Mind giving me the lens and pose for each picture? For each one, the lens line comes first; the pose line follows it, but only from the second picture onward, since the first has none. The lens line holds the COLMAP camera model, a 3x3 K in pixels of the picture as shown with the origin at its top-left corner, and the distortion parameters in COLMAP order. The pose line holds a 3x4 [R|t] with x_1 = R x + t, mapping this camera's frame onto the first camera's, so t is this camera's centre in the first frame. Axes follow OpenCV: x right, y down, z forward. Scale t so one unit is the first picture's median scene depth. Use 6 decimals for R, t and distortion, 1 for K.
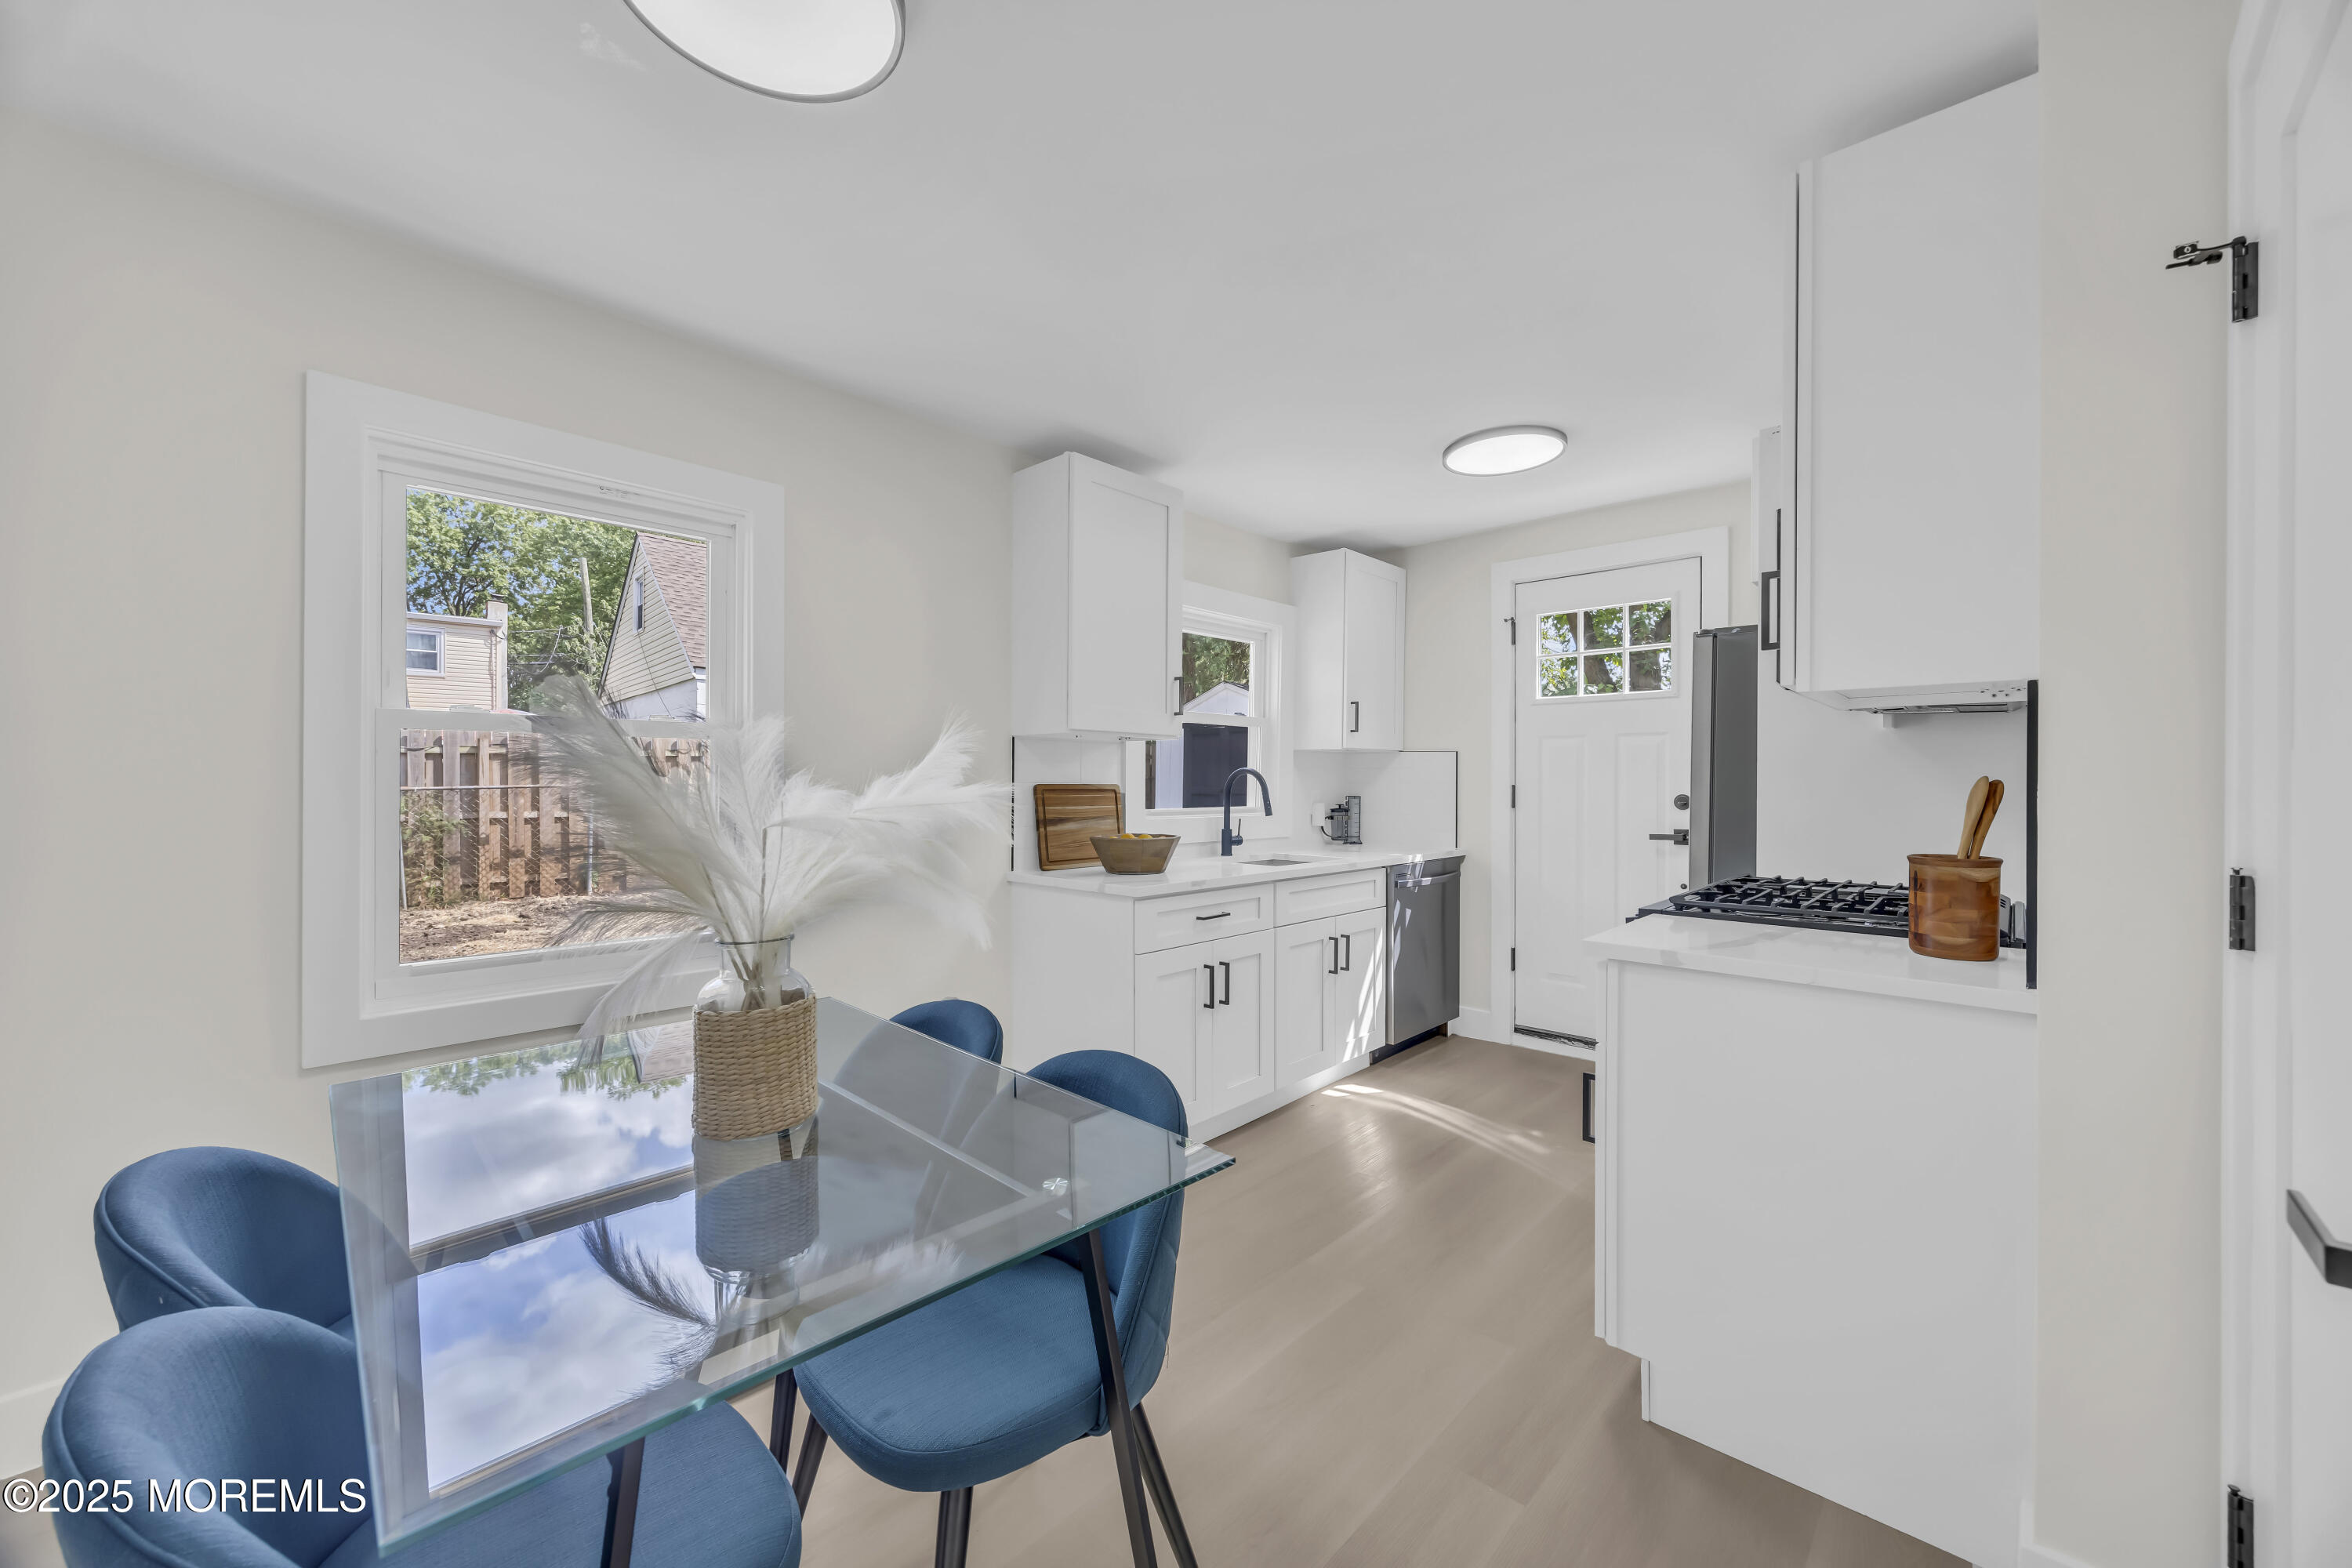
lens RADIAL K [[902.3, 0, 1200.9], [0, 902.3, 778.6], [0, 0, 1]] dist [0.000245, -0.000092]
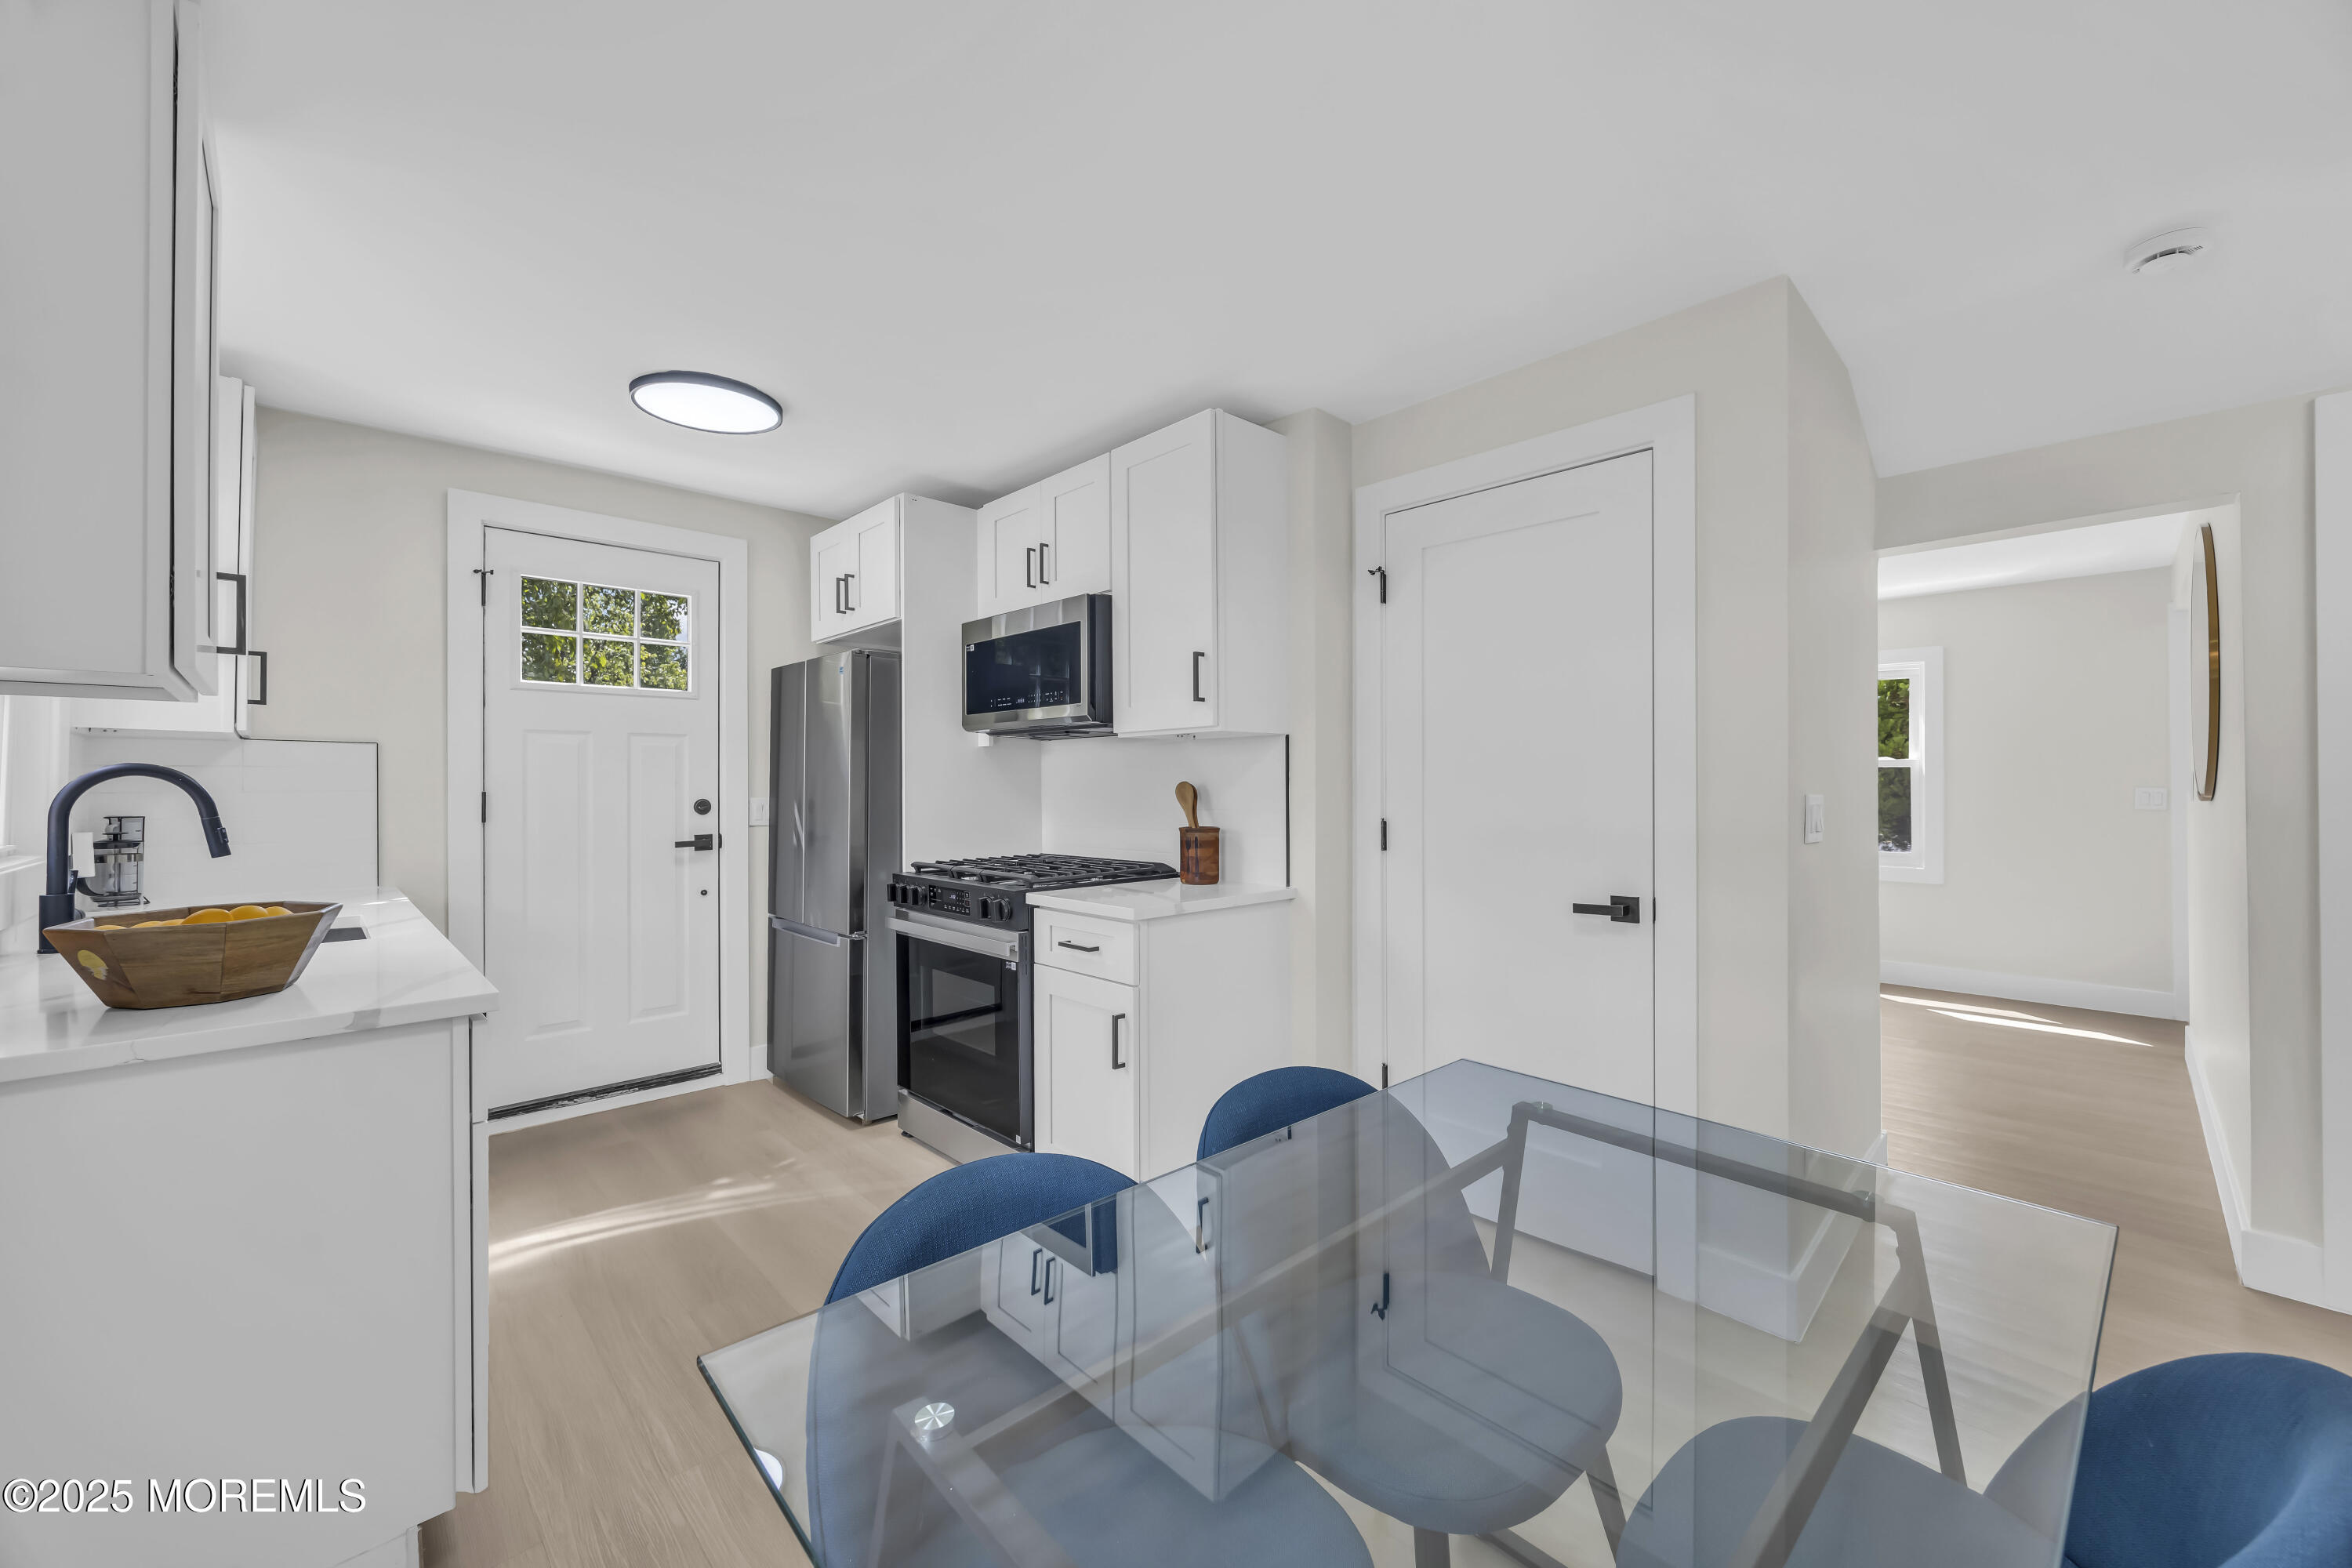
lens RADIAL K [[902.3, 0, 1200.9], [0, 902.3, 778.6], [0, 0, 1]] dist [0.000245, -0.000092]
pose [[0.053971, 0.001164, 0.998542, -0.426346], [0.001169, 0.999999, -0.001229, -0.002890], [-0.998542, 0.001234, 0.053969, 0.413699]]
